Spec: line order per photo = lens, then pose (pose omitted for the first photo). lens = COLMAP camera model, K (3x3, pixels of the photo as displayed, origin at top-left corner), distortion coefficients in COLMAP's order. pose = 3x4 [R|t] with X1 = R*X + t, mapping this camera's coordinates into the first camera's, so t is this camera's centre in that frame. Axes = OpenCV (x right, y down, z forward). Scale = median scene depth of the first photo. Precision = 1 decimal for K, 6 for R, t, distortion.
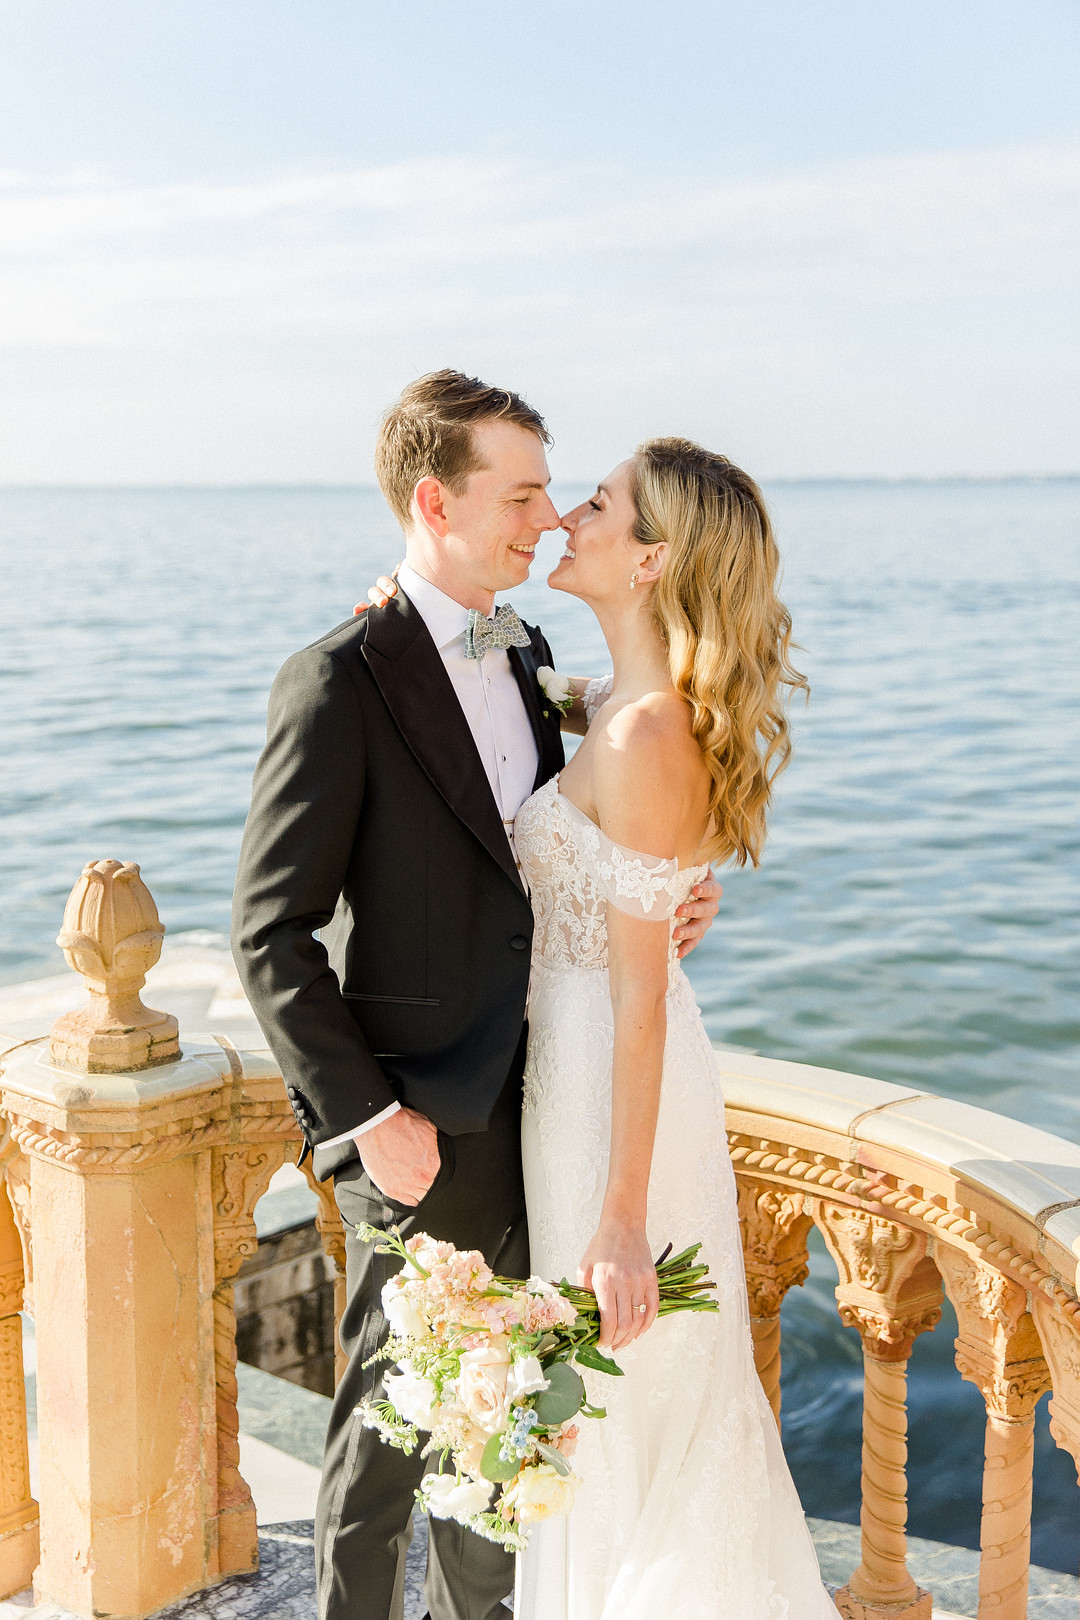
lens RADIAL K [[2082.4, 0, 540.0], [0, 2082.4, 810.0], [0, 0, 1]] dist [0.091003, -0.000321]
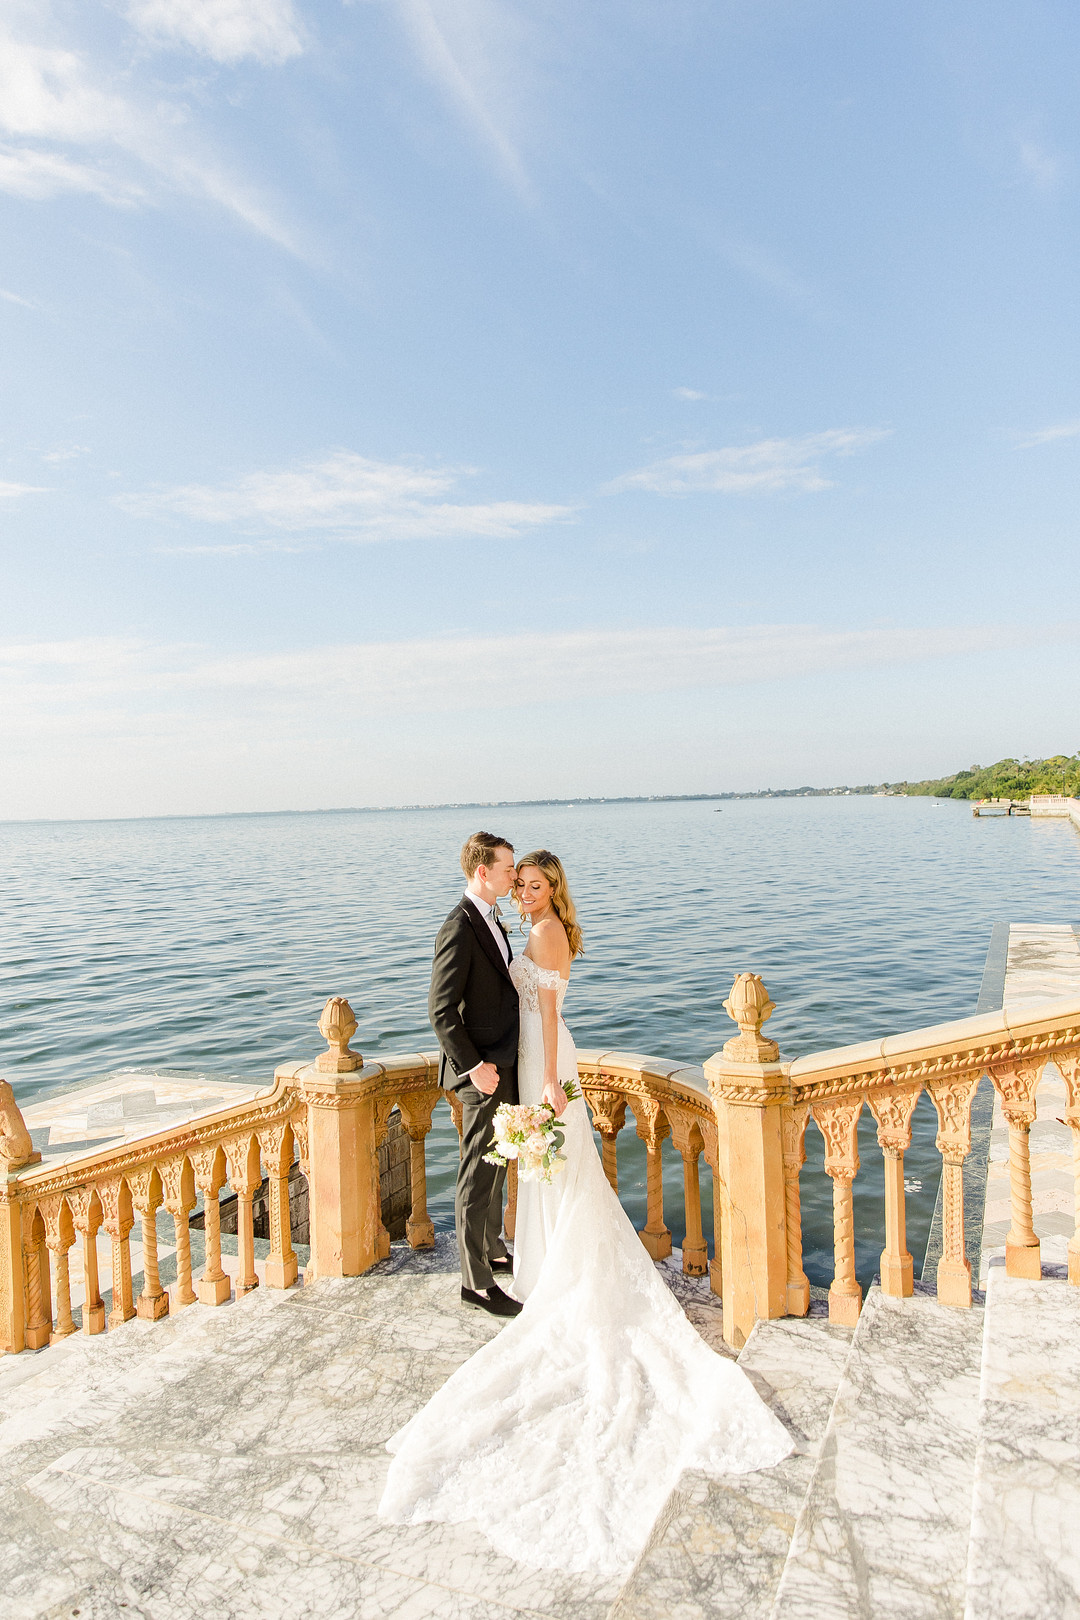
lens RADIAL K [[1136.3, 0, 540.0], [0, 1136.3, 810.0], [0, 0, 1]] dist [0.008045, 0.000524]
pose [[0.950531, -0.034680, 0.308687, -0.496162], [0.081566, 0.986743, -0.140306, 0.013947], [-0.299729, 0.158544, 0.940758, -0.699577]]
